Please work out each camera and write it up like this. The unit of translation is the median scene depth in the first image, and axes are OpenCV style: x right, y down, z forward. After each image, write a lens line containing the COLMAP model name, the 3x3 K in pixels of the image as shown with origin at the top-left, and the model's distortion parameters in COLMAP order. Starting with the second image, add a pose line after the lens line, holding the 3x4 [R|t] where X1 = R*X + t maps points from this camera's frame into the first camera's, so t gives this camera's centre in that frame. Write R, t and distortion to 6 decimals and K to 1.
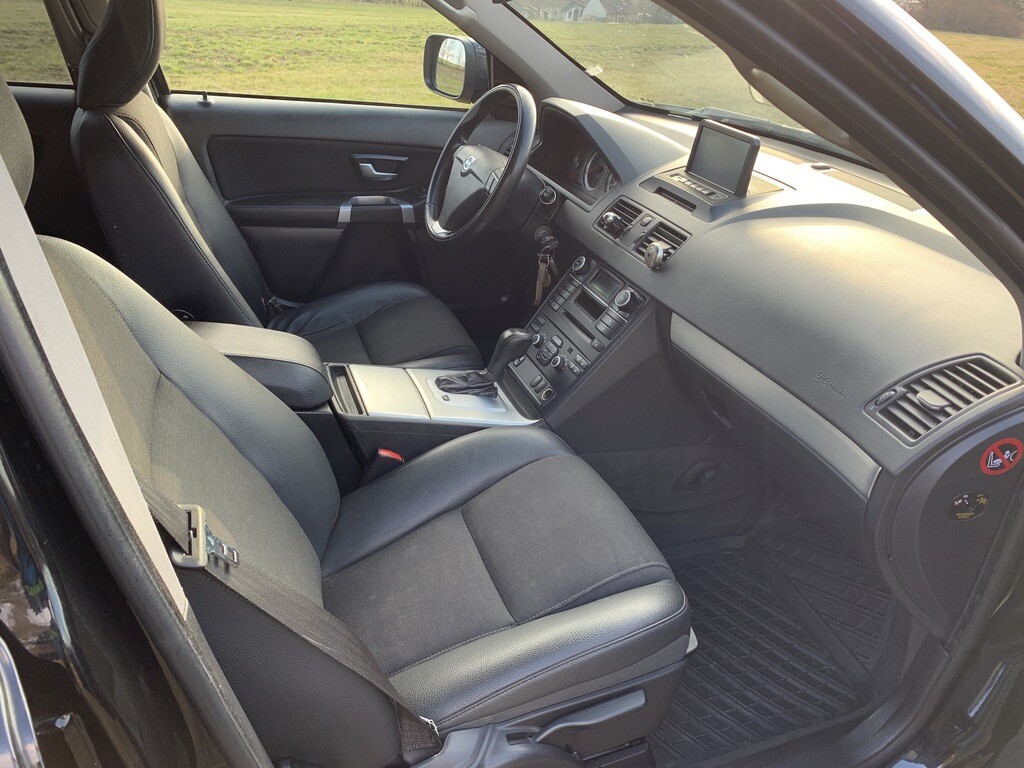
lens RADIAL K [[782.8, 0, 512.0], [0, 782.8, 384.0], [0, 0, 1]] dist [0.063321, -0.088465]
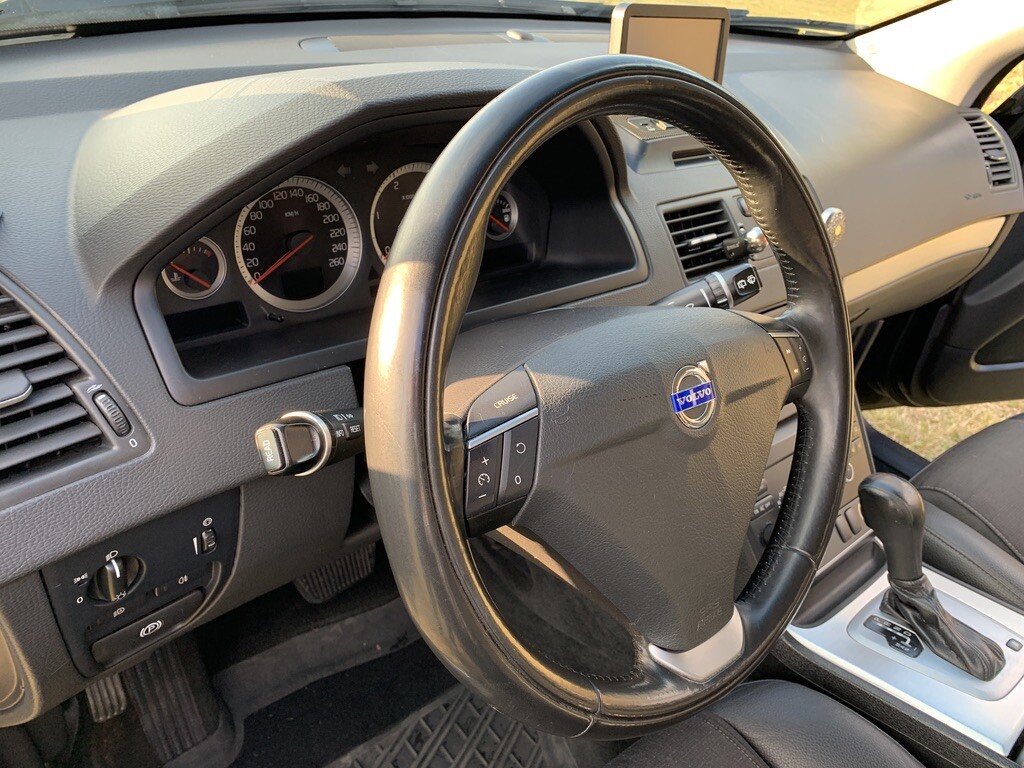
lens RADIAL K [[782.8, 0, 512.0], [0, 782.8, 384.0], [0, 0, 1]] dist [0.063321, -0.088465]
pose [[-0.334217, -0.583595, 0.740078, -0.227024], [0.311493, 0.672711, 0.671142, -0.479828], [-0.889534, 0.454837, -0.043046, 1.074294]]
